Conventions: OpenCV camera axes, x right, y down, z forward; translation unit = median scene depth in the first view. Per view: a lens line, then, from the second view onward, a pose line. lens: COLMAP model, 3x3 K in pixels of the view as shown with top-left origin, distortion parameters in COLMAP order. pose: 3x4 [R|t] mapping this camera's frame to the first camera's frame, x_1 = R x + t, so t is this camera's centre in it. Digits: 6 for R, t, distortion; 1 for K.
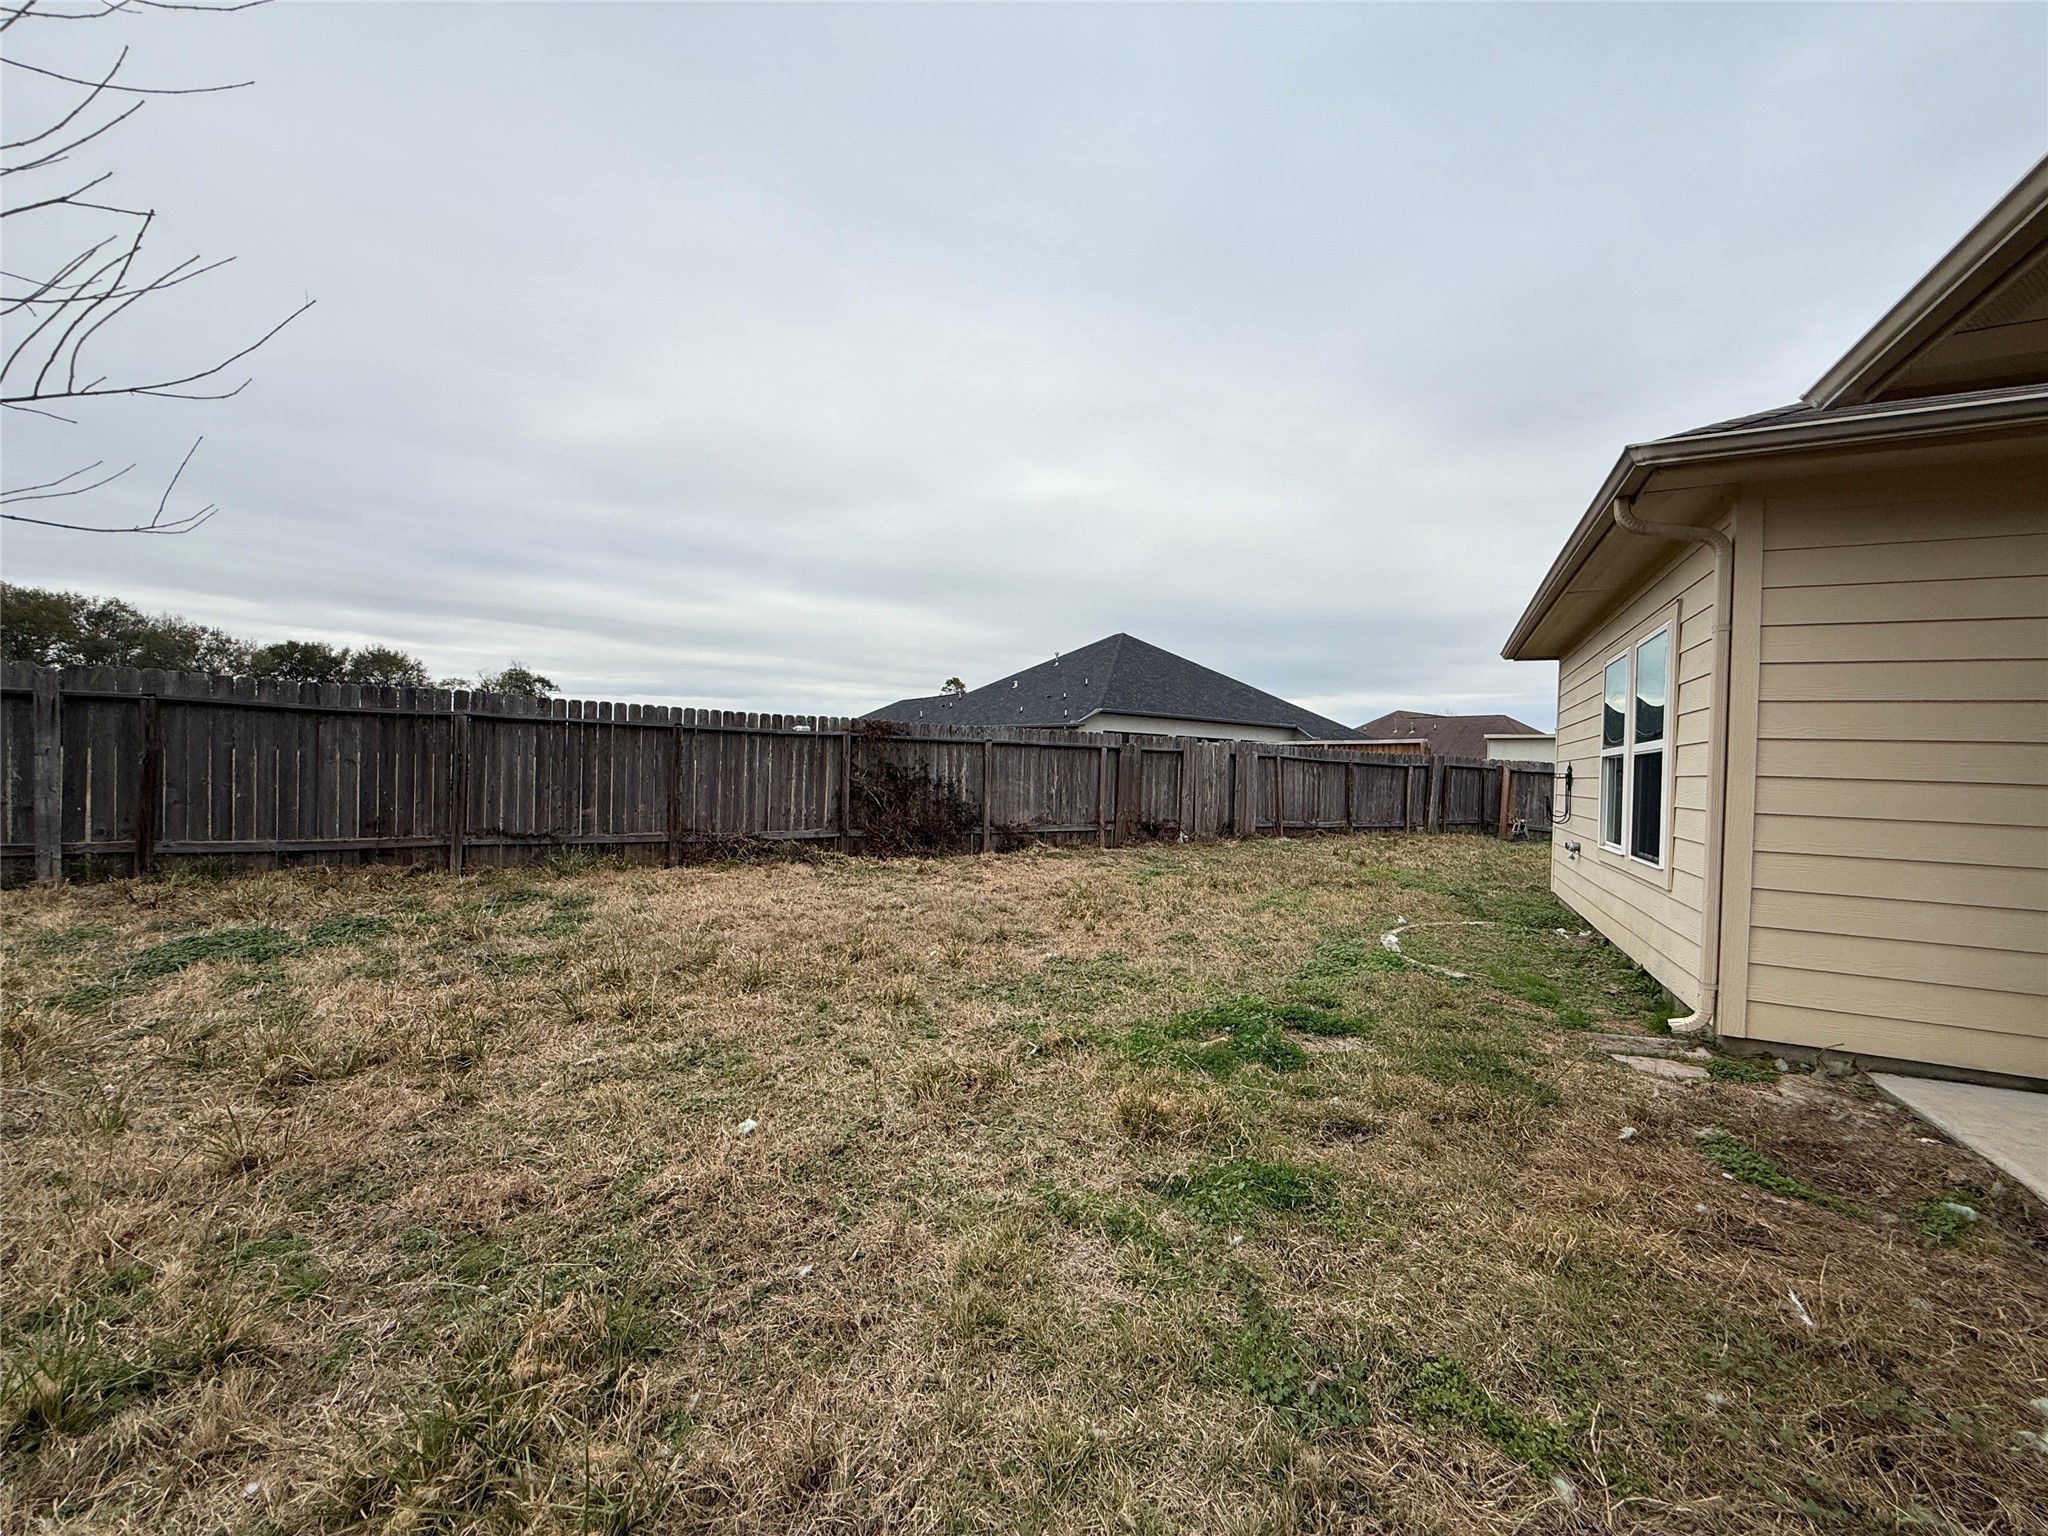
lens RADIAL K [[814.9, 0, 1017.4], [0, 814.9, 768.2], [0, 0, 1]] dist [-0.000259, -0.000101]
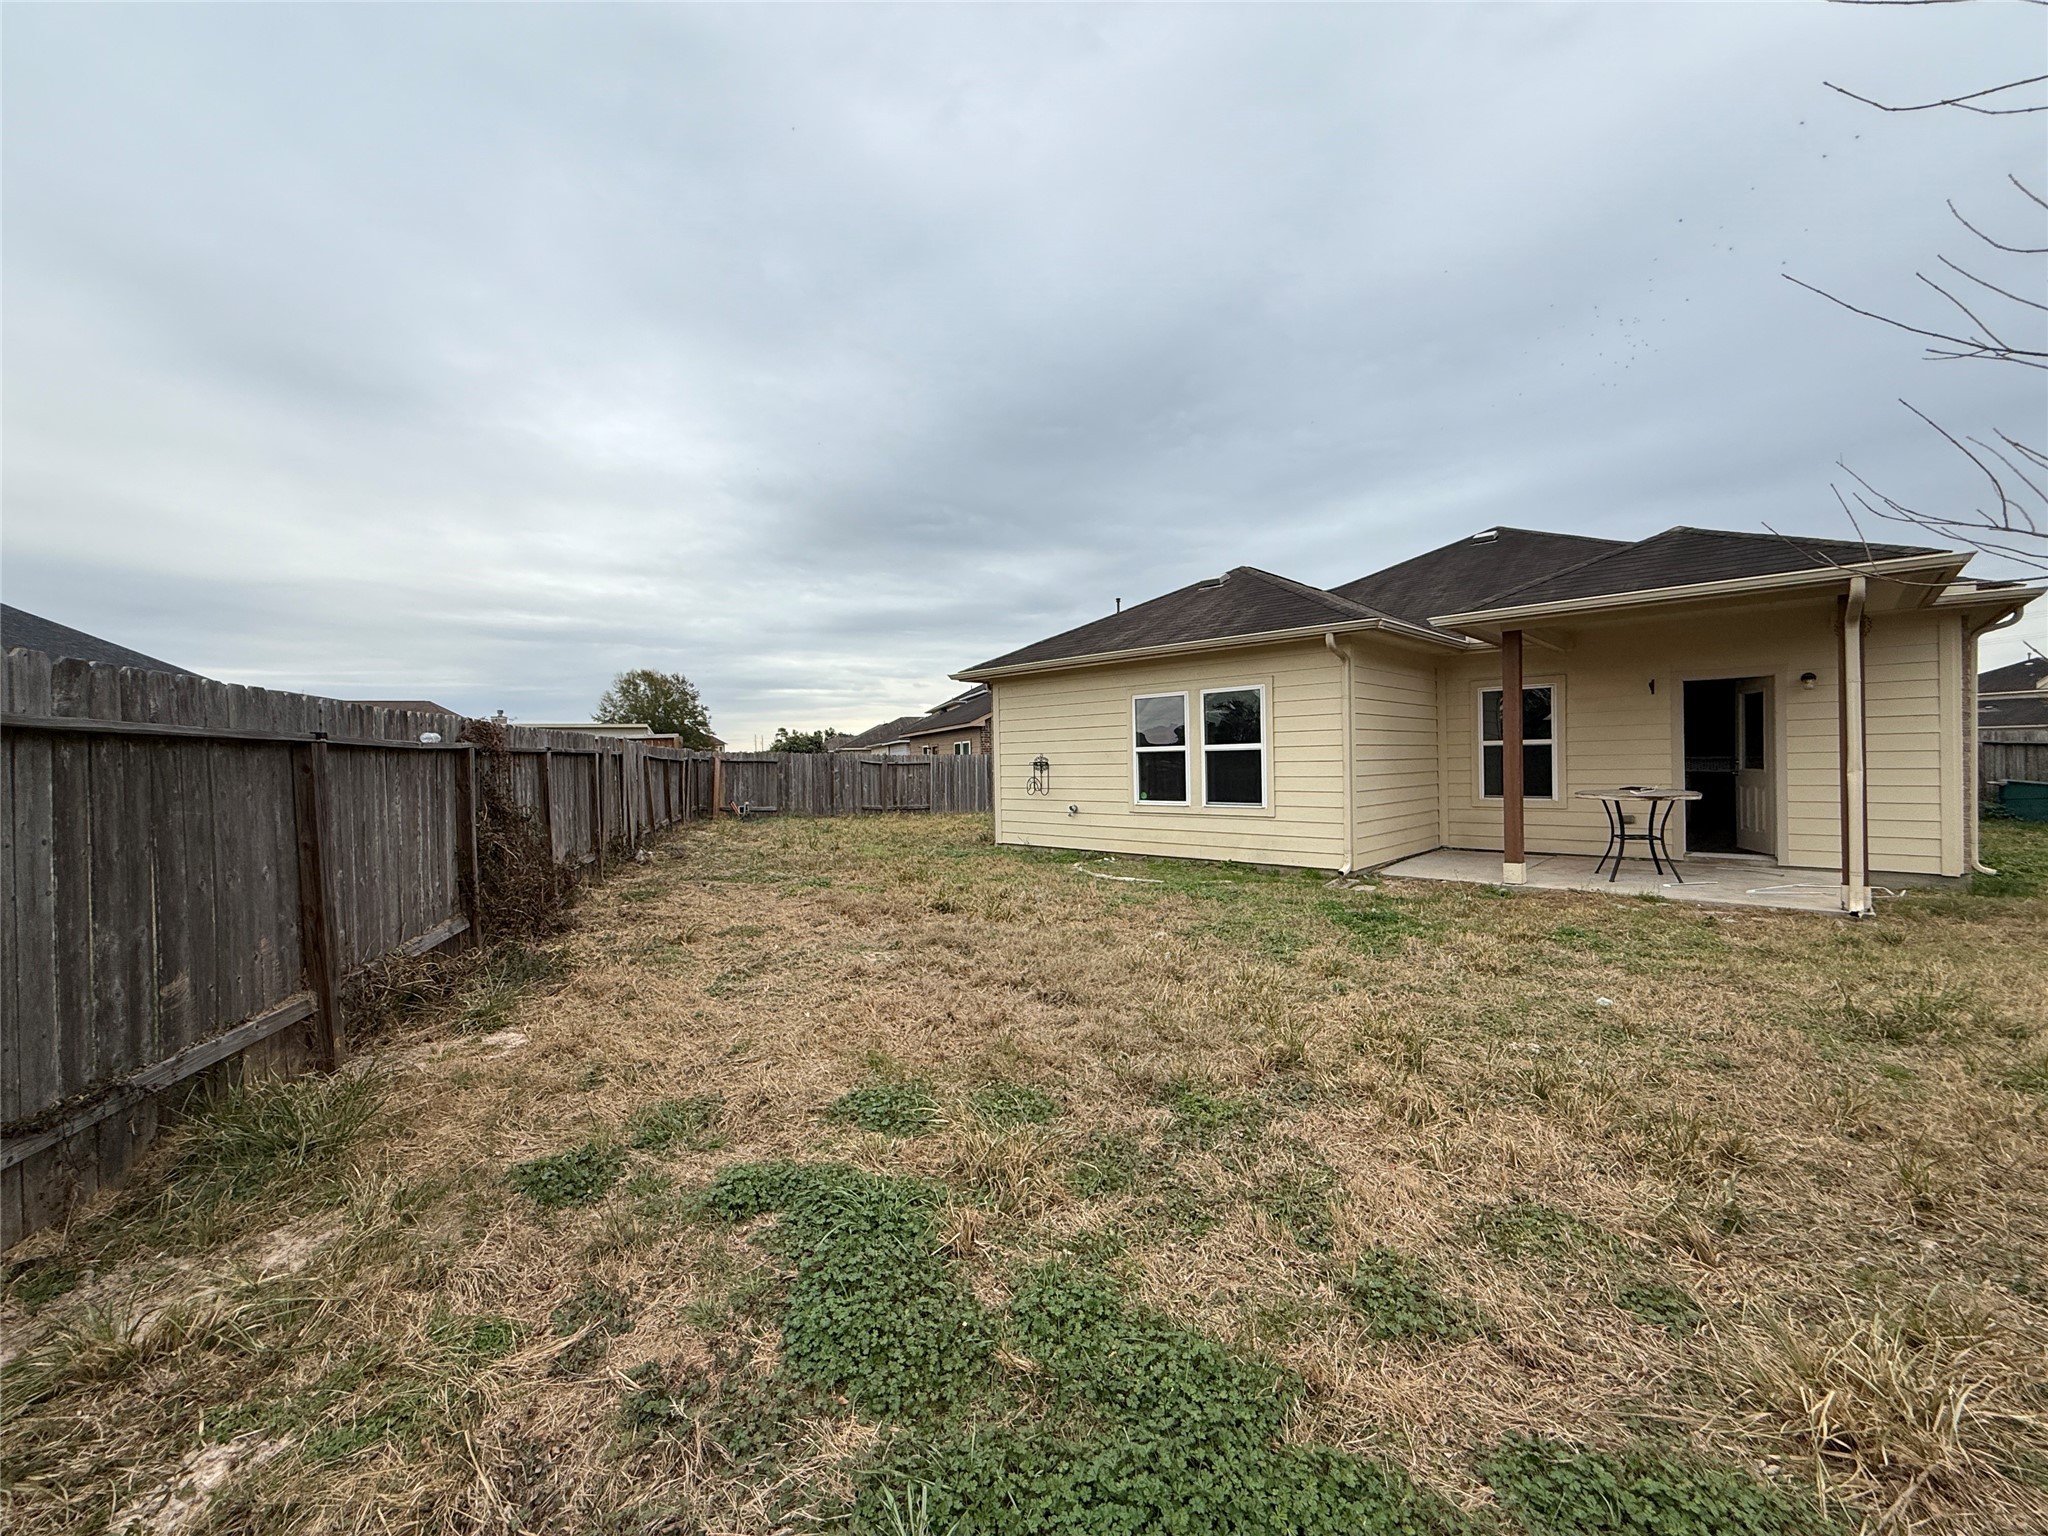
lens RADIAL K [[814.9, 0, 1017.4], [0, 814.9, 768.2], [0, 0, 1]] dist [-0.000259, -0.000101]
pose [[0.304047, -0.051543, 0.951262, -0.776307], [0.036021, 0.998443, 0.042586, -0.044957], [-0.951976, 0.021318, 0.305430, 0.577931]]
